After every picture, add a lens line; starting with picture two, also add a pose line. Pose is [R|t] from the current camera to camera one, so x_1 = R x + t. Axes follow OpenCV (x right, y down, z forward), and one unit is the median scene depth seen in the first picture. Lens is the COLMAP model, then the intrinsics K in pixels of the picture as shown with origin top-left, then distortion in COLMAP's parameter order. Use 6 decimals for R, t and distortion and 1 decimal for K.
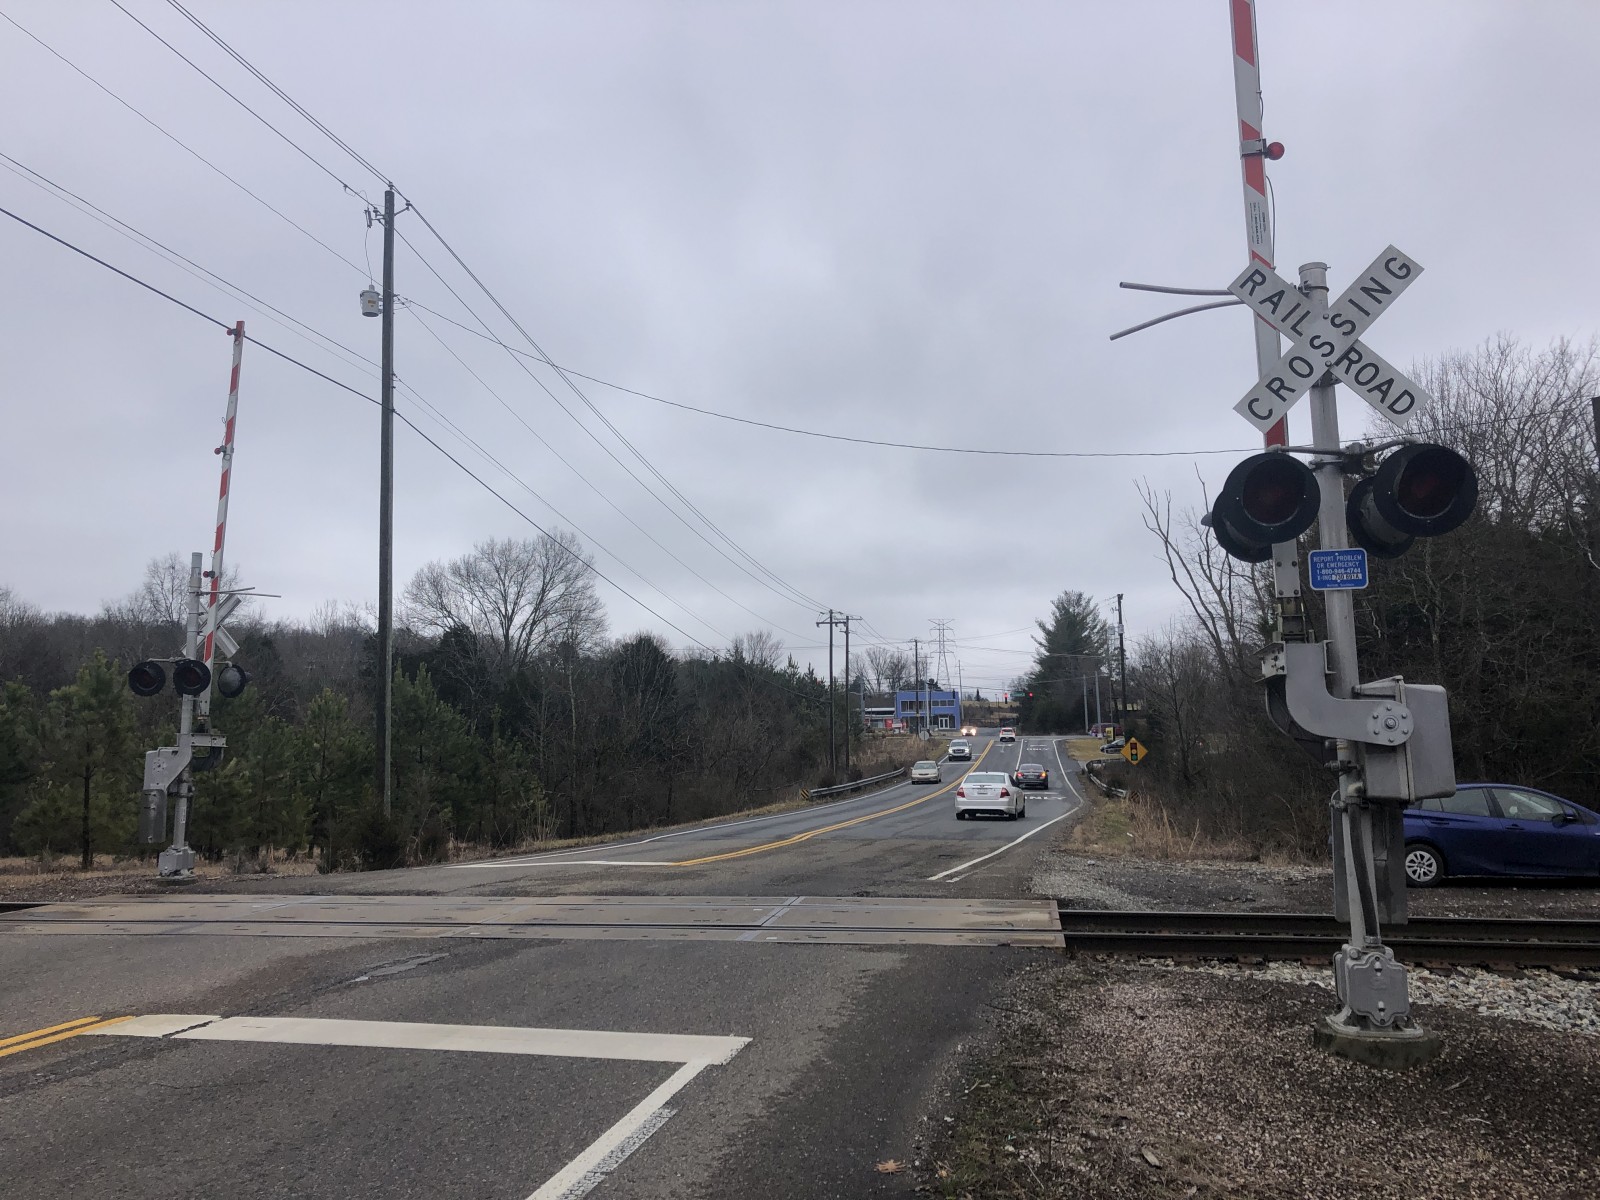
lens RADIAL K [[1351.6, 0, 776.3], [0, 1351.6, 554.9], [0, 0, 1]] dist [0.051371, -0.063853]
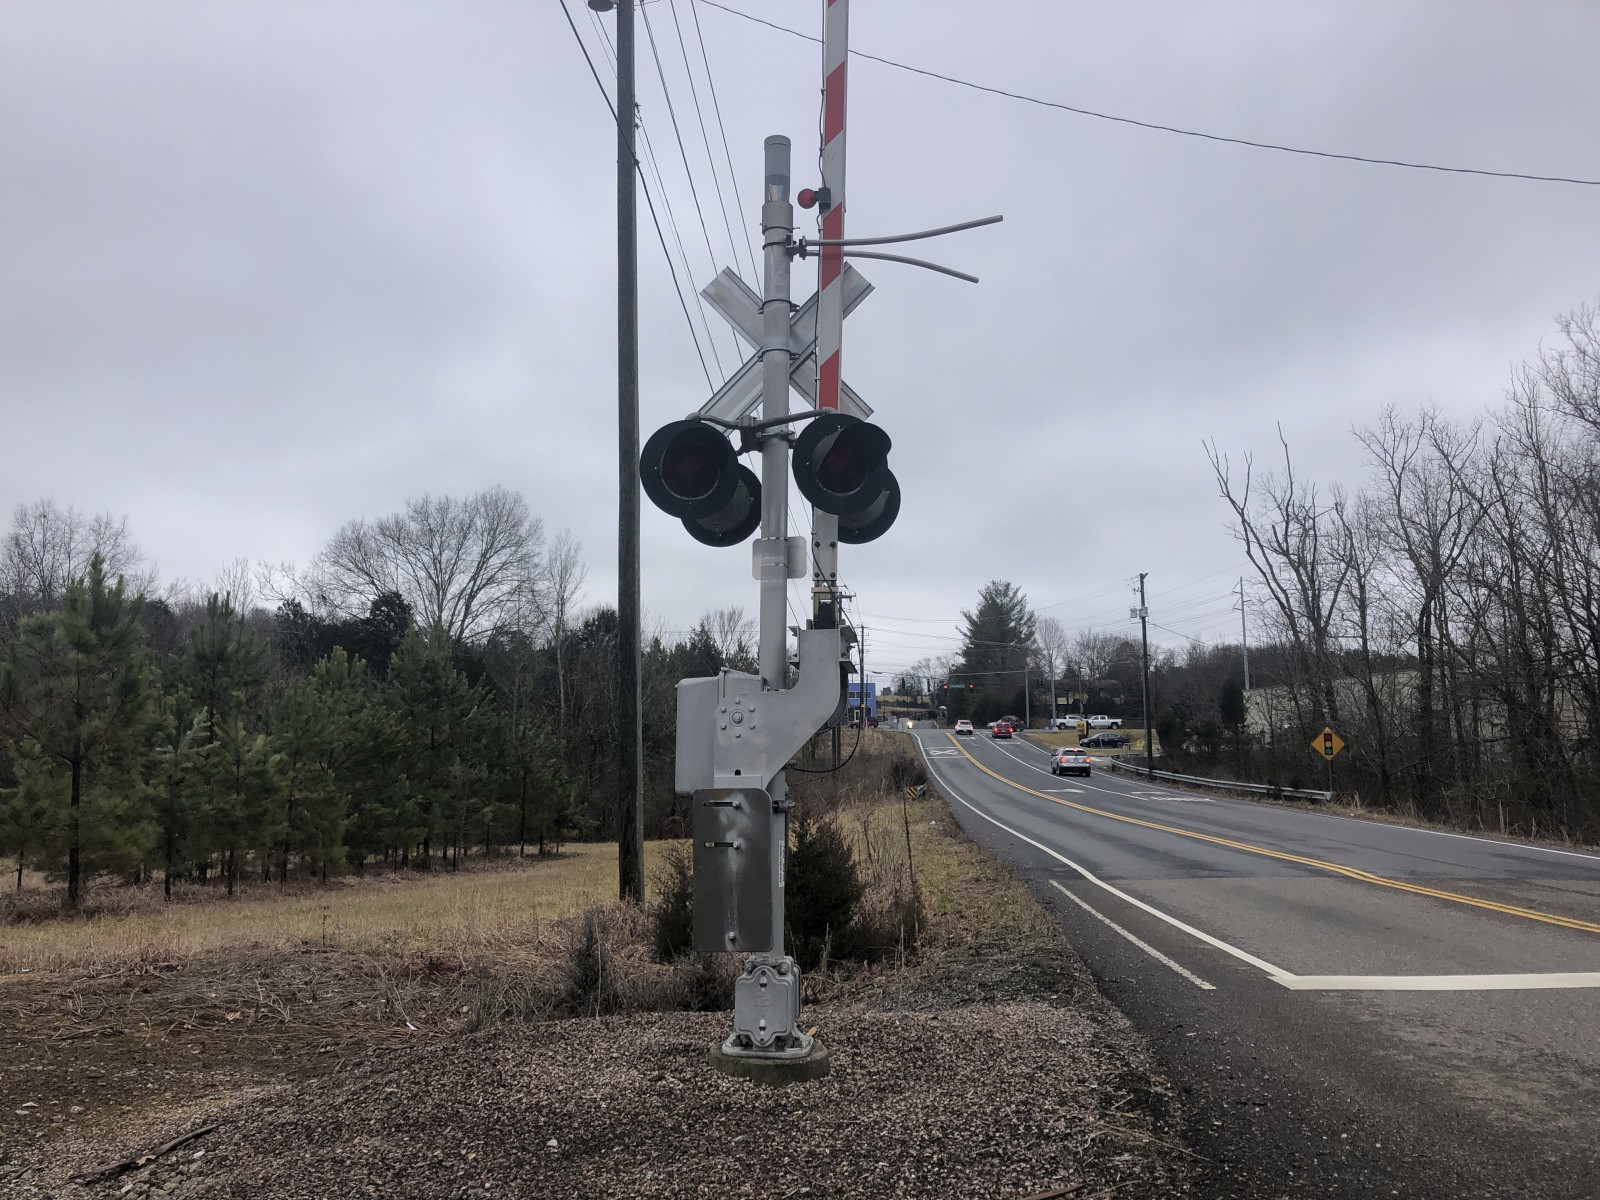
lens RADIAL K [[1351.6, 0, 766.3], [0, 1351.6, 605.7], [0, 0, 1]] dist [0.051371, -0.063853]
pose [[0.994028, 0.021139, 0.107059, -0.222904], [-0.025498, 0.998894, 0.039509, 0.049361], [-0.106105, -0.042003, 0.993467, 0.291683]]
